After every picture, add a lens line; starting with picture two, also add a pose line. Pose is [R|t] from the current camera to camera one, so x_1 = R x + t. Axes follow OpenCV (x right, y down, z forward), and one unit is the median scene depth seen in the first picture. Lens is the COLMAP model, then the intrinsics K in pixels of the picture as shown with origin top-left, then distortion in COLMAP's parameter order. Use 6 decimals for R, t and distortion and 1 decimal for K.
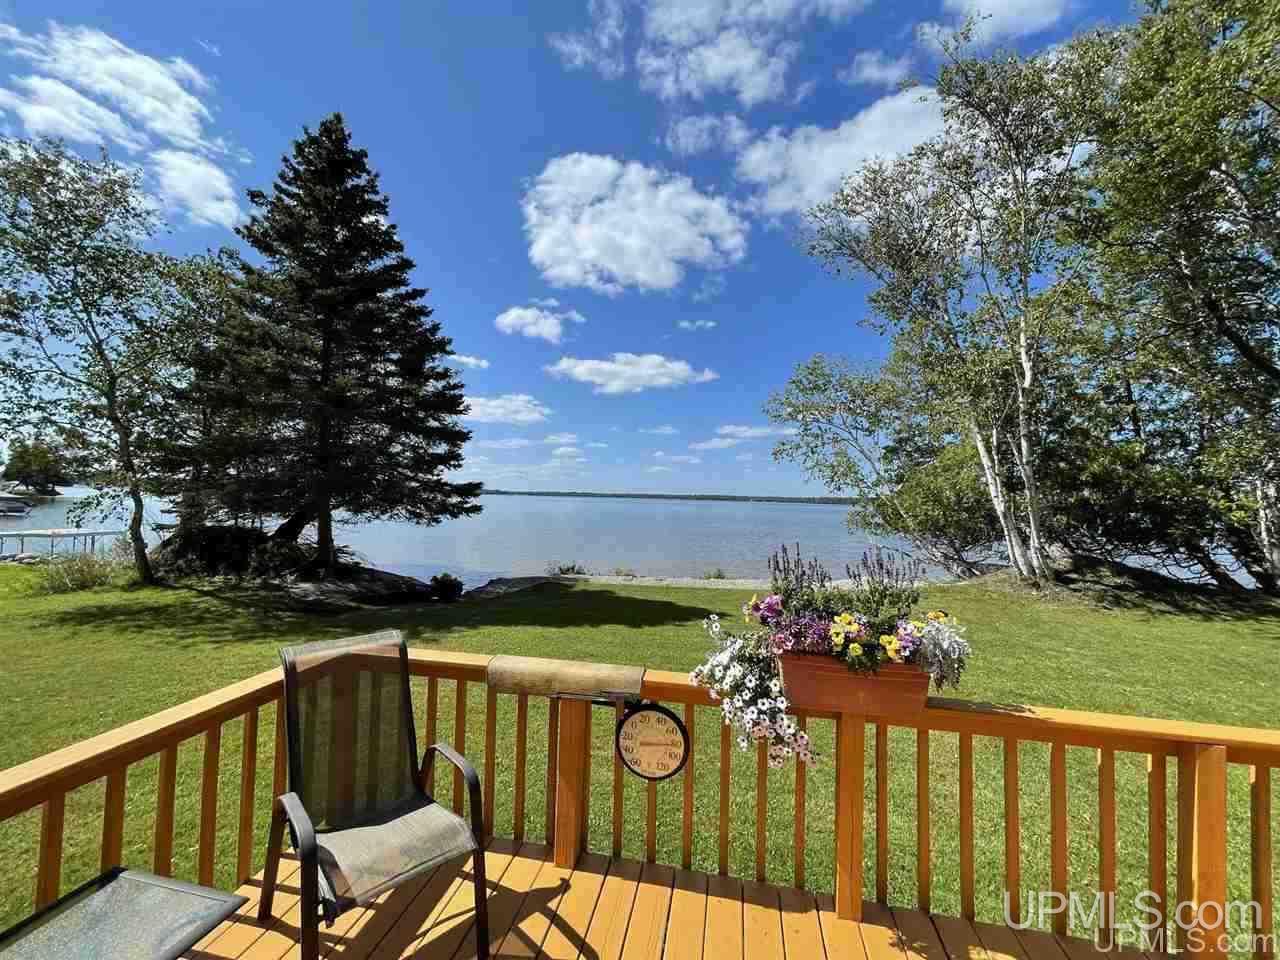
lens RADIAL K [[511.7, 0, 640.0], [0, 511.7, 480.0], [0, 0, 1]] dist [0.001070, -0.000047]
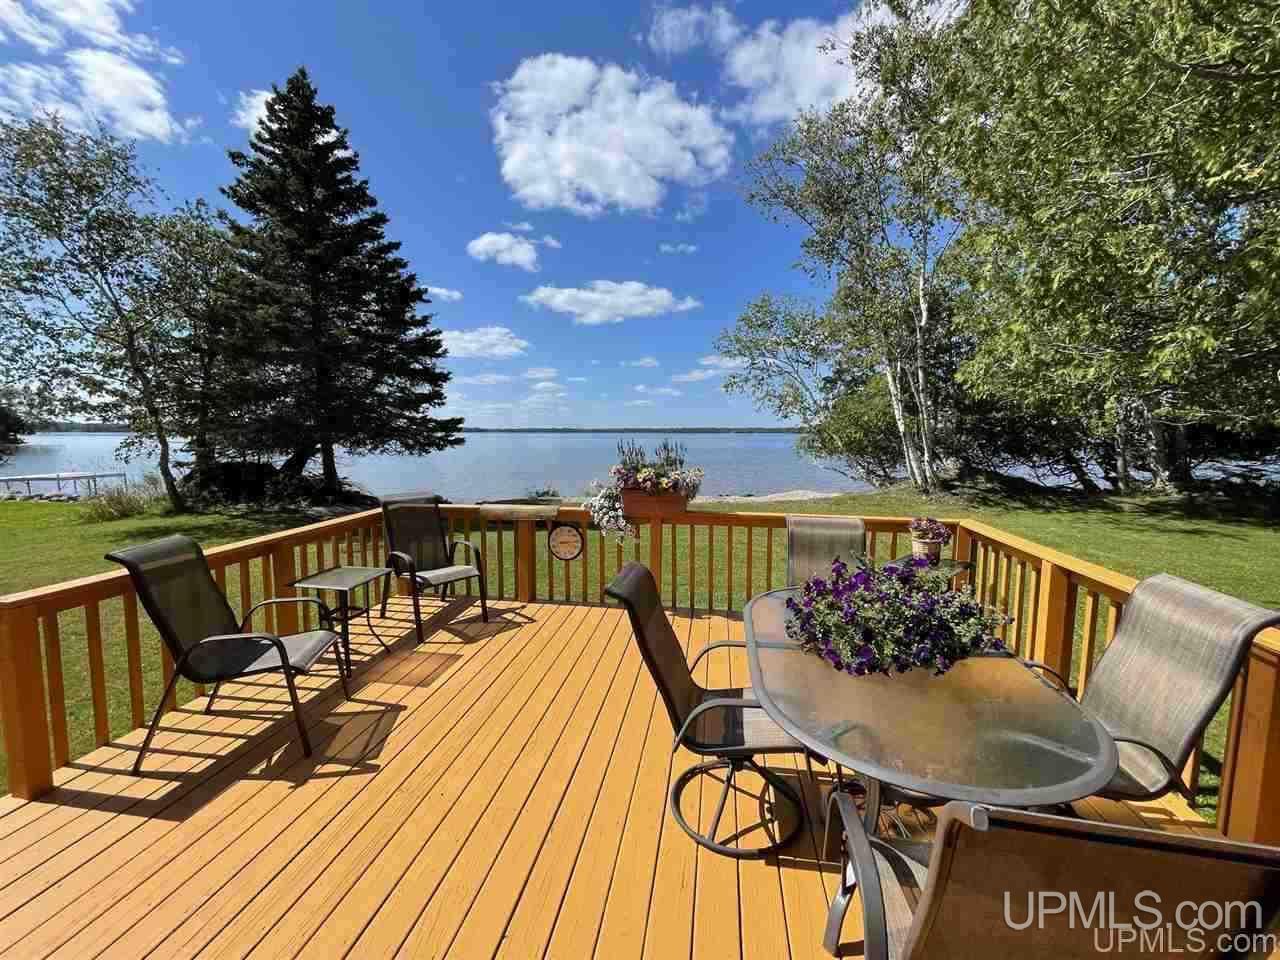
lens RADIAL K [[515.6, 0, 640.0], [0, 515.6, 480.0], [0, 0, 1]] dist [-0.006983, 0.004193]
pose [[0.999297, -0.026521, 0.026492, 0.053108], [0.022937, 0.991579, 0.127454, 0.005038], [-0.029649, -0.126757, 0.991491, -0.174494]]
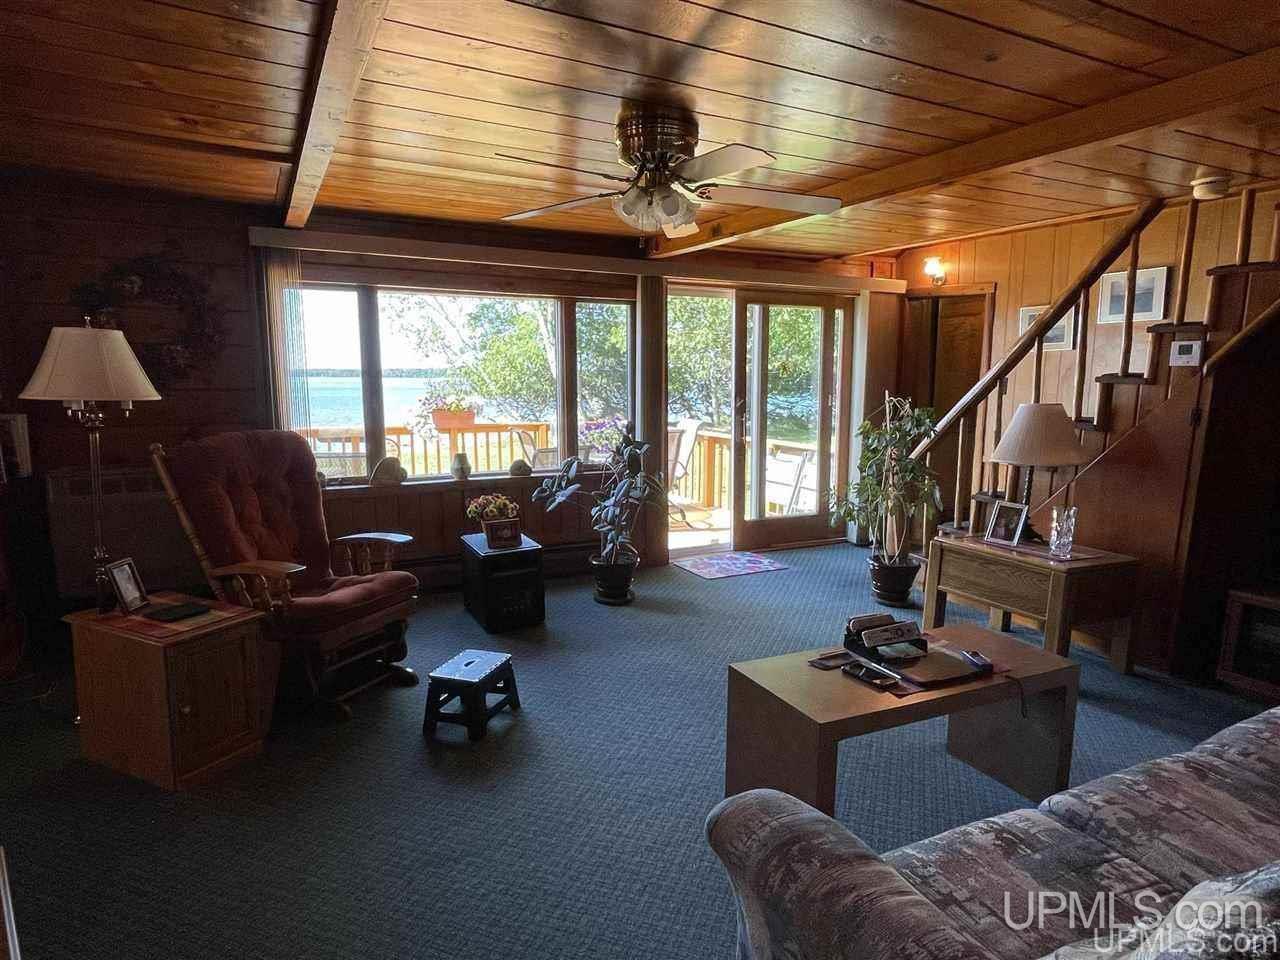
lens RADIAL K [[771.2, 0, 640.0], [0, 771.2, 480.0], [0, 0, 1]] dist [0.001621, 0.000087]
pose [[0.794471, -0.102328, 0.598619, -0.262322], [-0.005208, 0.984518, 0.175206, -0.013455], [-0.607279, -0.142313, 0.781638, -0.585543]]
